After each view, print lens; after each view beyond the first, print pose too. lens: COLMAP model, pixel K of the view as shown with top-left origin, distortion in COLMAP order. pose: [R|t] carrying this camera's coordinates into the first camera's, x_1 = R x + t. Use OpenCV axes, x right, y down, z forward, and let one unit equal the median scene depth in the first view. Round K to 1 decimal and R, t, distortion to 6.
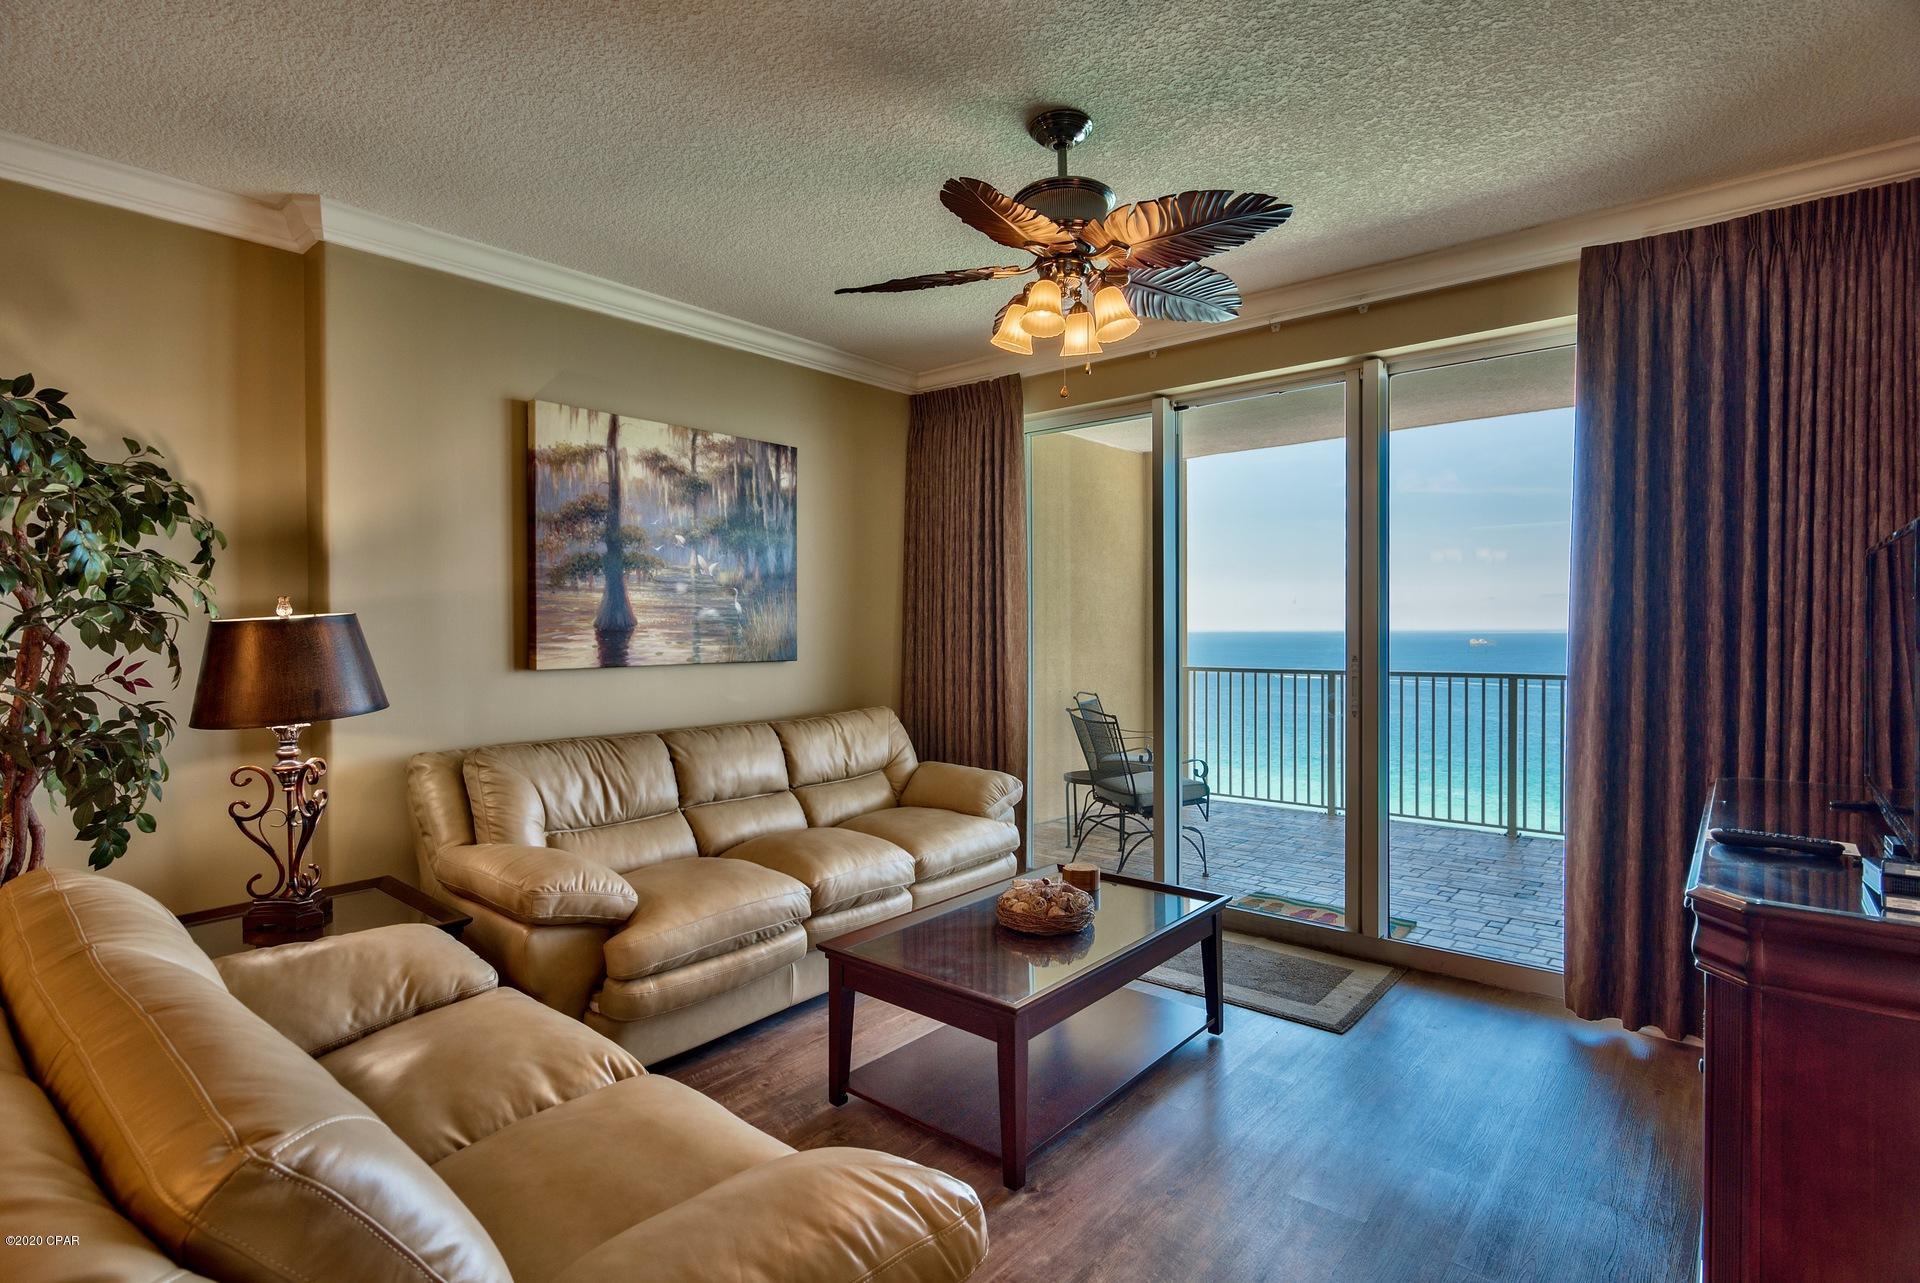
lens RADIAL K [[953.0, 0, 960.0], [0, 953.0, 641.5], [0, 0, 1]] dist [-0.001874, -0.000214]
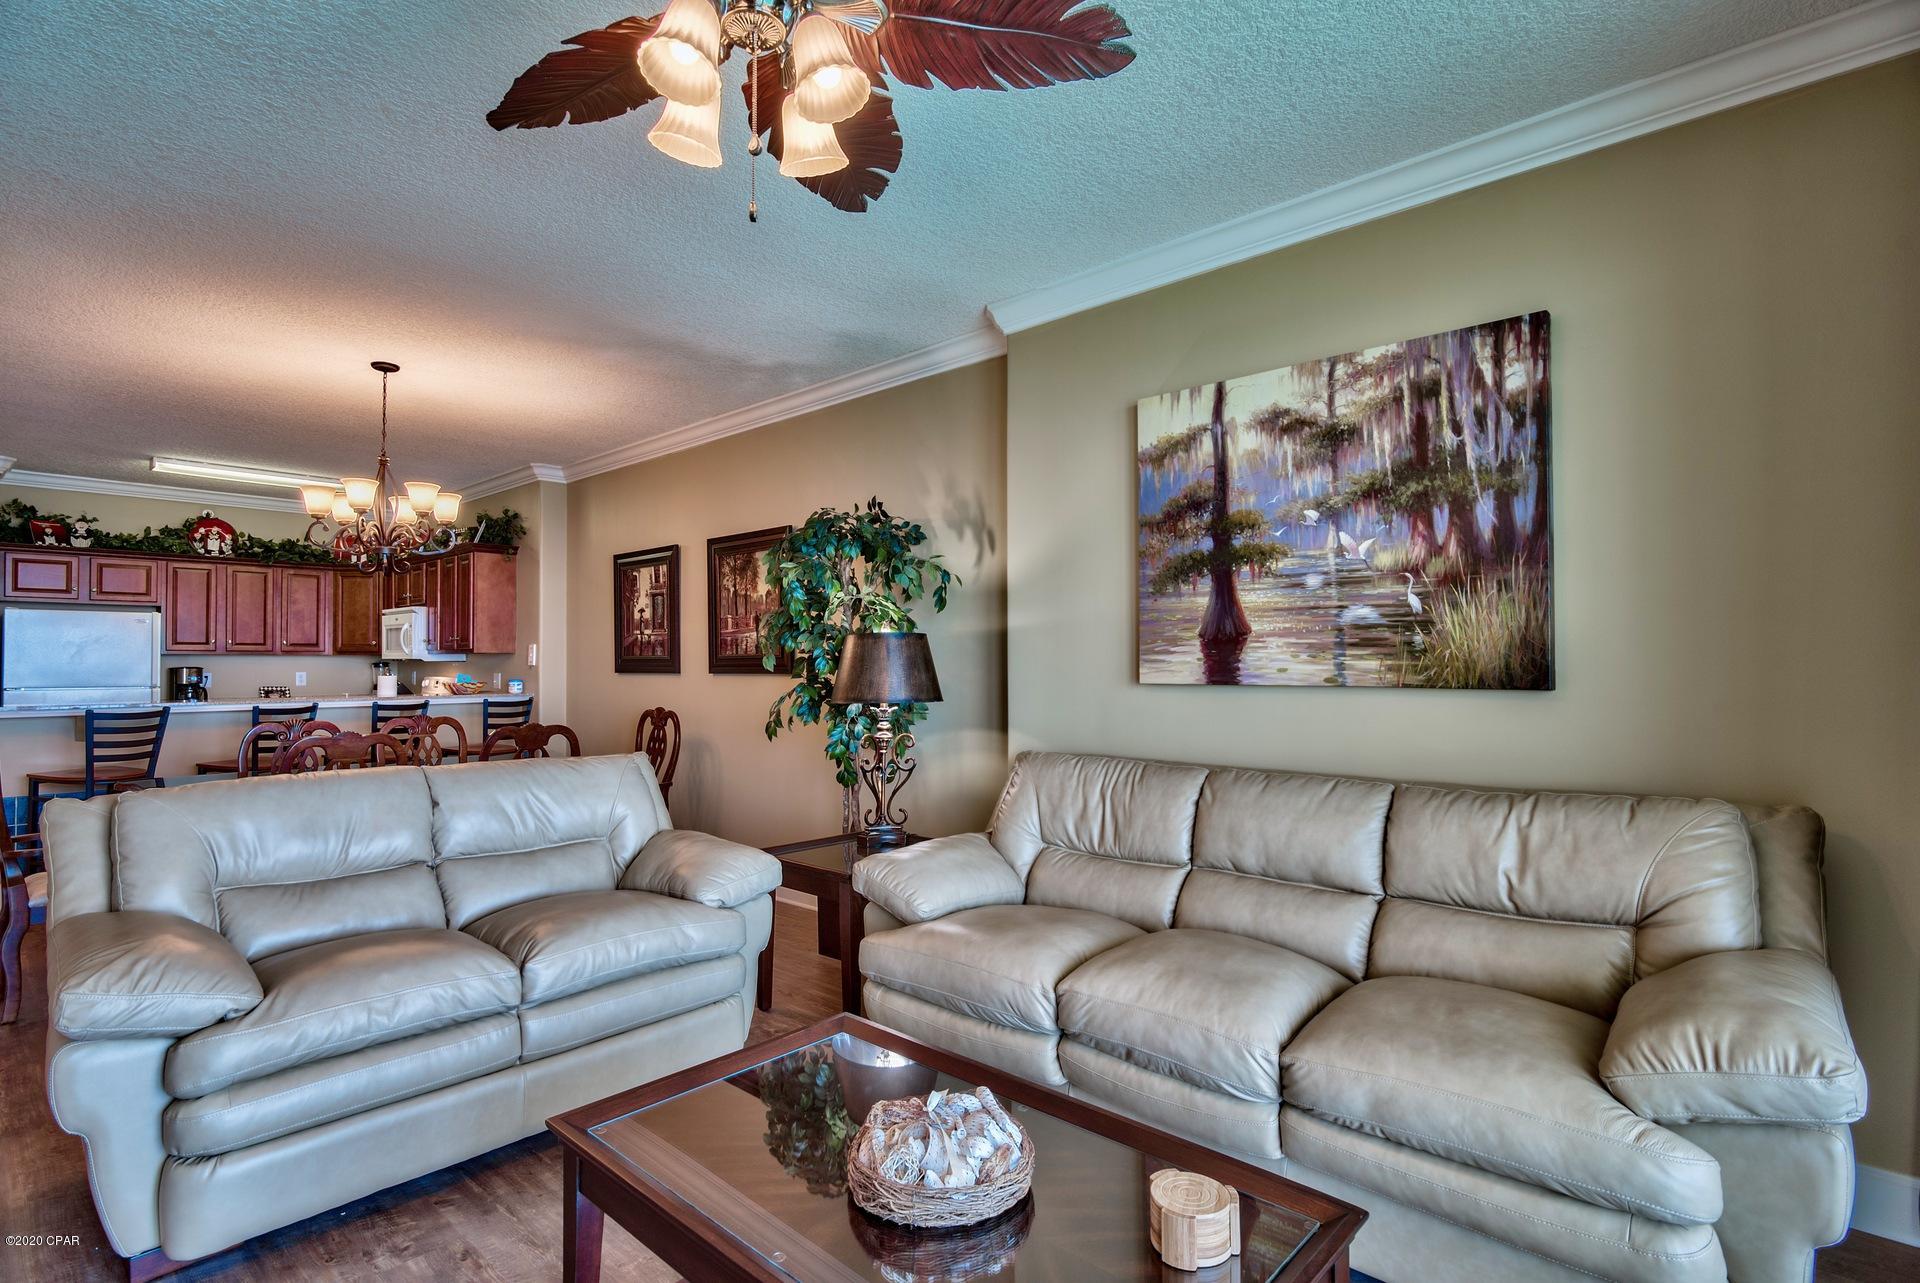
lens RADIAL K [[951.9, 0, 964.7], [0, 951.9, 650.5], [0, 0, 1]] dist [-0.003920, -0.000726]
pose [[-0.053632, -0.008498, -0.998525, 0.469243], [-0.012300, 0.999894, -0.007849, 0.006261], [0.998485, 0.011861, -0.053731, 0.805046]]
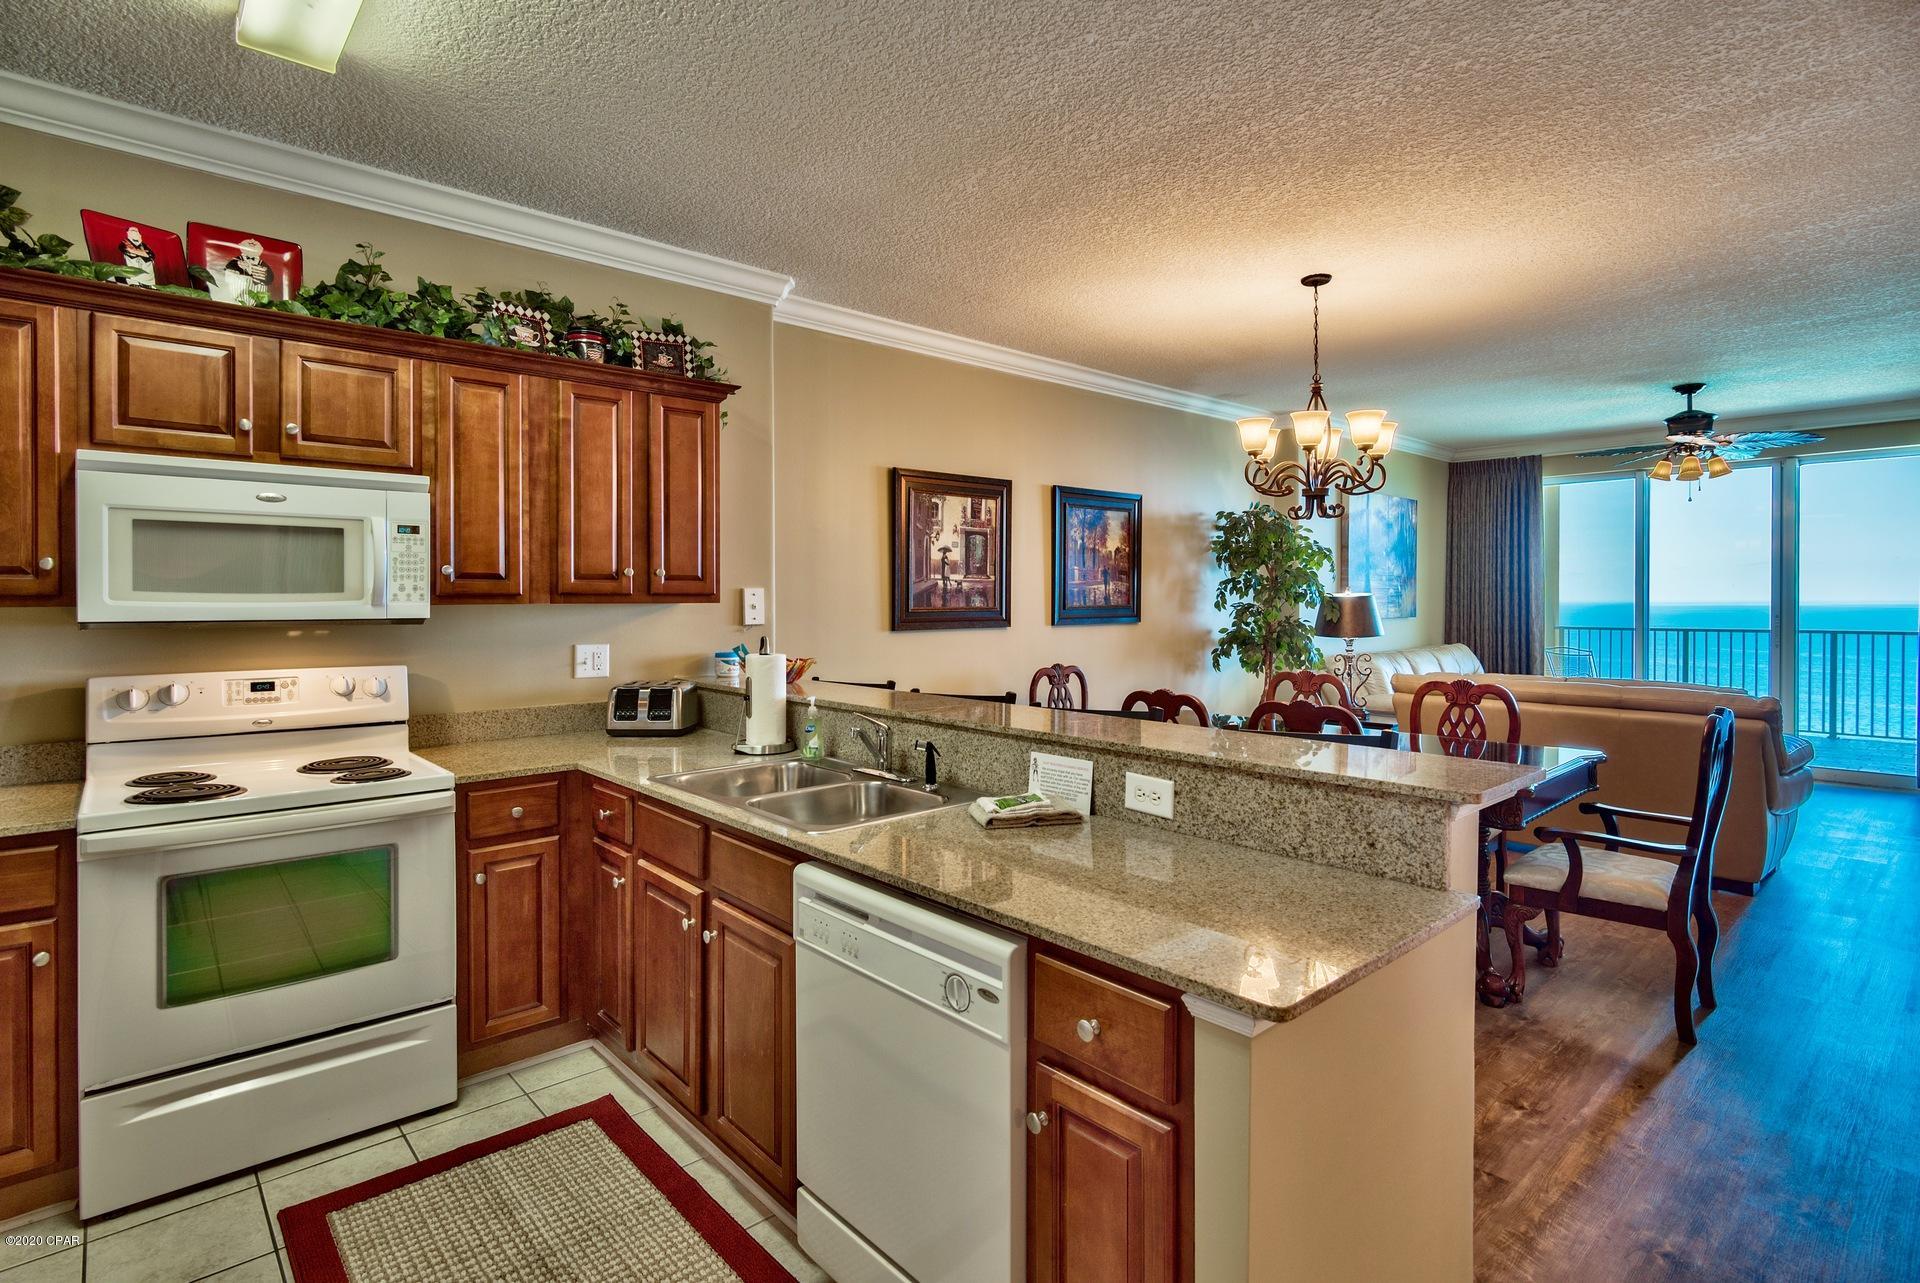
lens RADIAL K [[934.6, 0, 954.5], [0, 934.6, 607.9], [0, 0, 1]] dist [-0.004607, -0.000925]
pose [[0.988447, 0.003429, -0.151529, -0.903434], [-0.004020, 0.999985, -0.003593, 0.014632], [0.151515, 0.004161, 0.988446, -1.046688]]
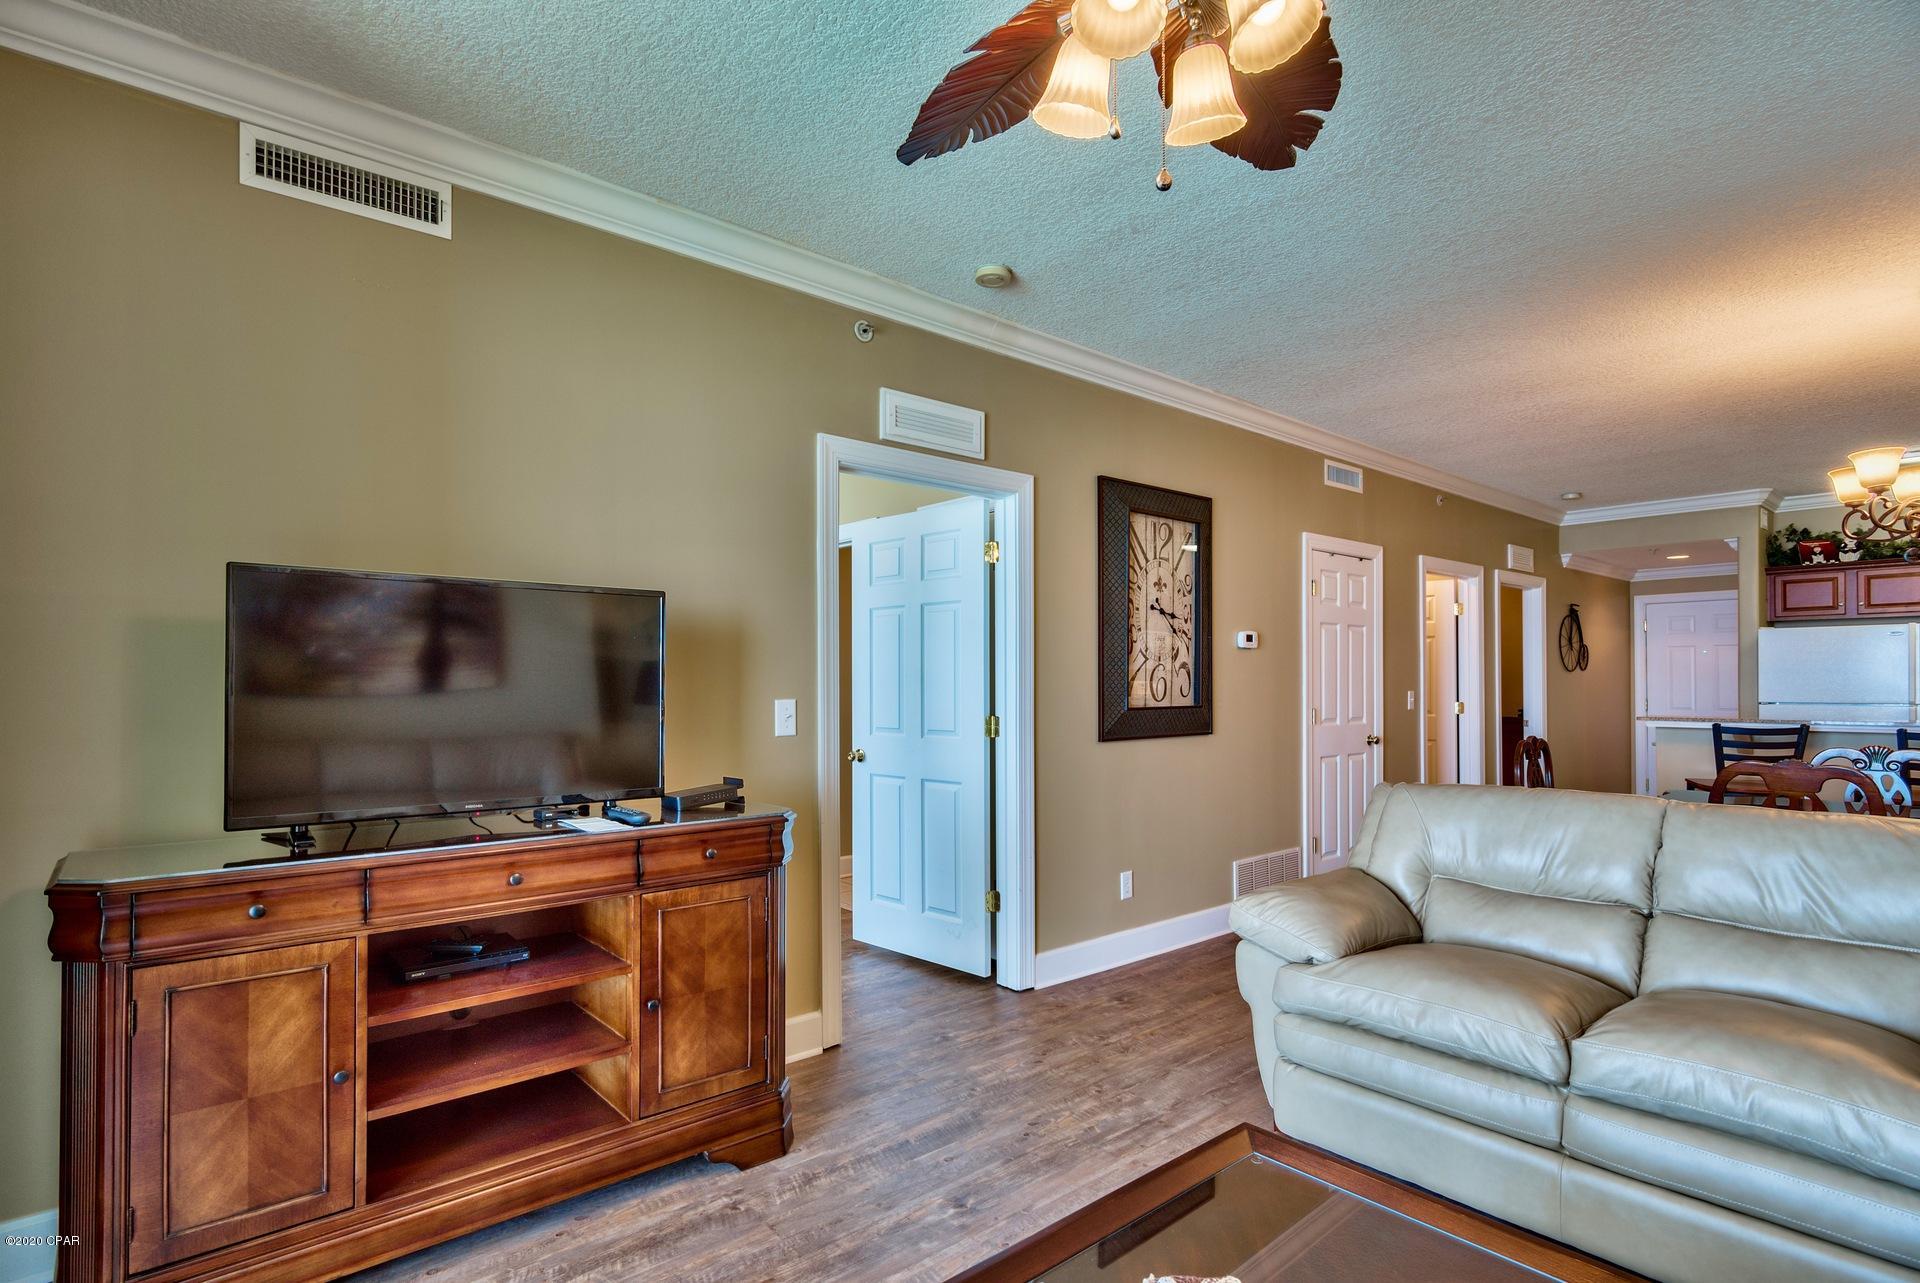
lens RADIAL K [[941.0, 0, 959.3], [0, 941.0, 670.6], [0, 0, 1]] dist [-0.001782, 0.000265]
pose [[-0.985485, 0.005172, 0.169683, 0.099799], [0.005943, 0.999974, 0.004036, 0.004030], [-0.169657, 0.004986, -0.985491, 1.052899]]
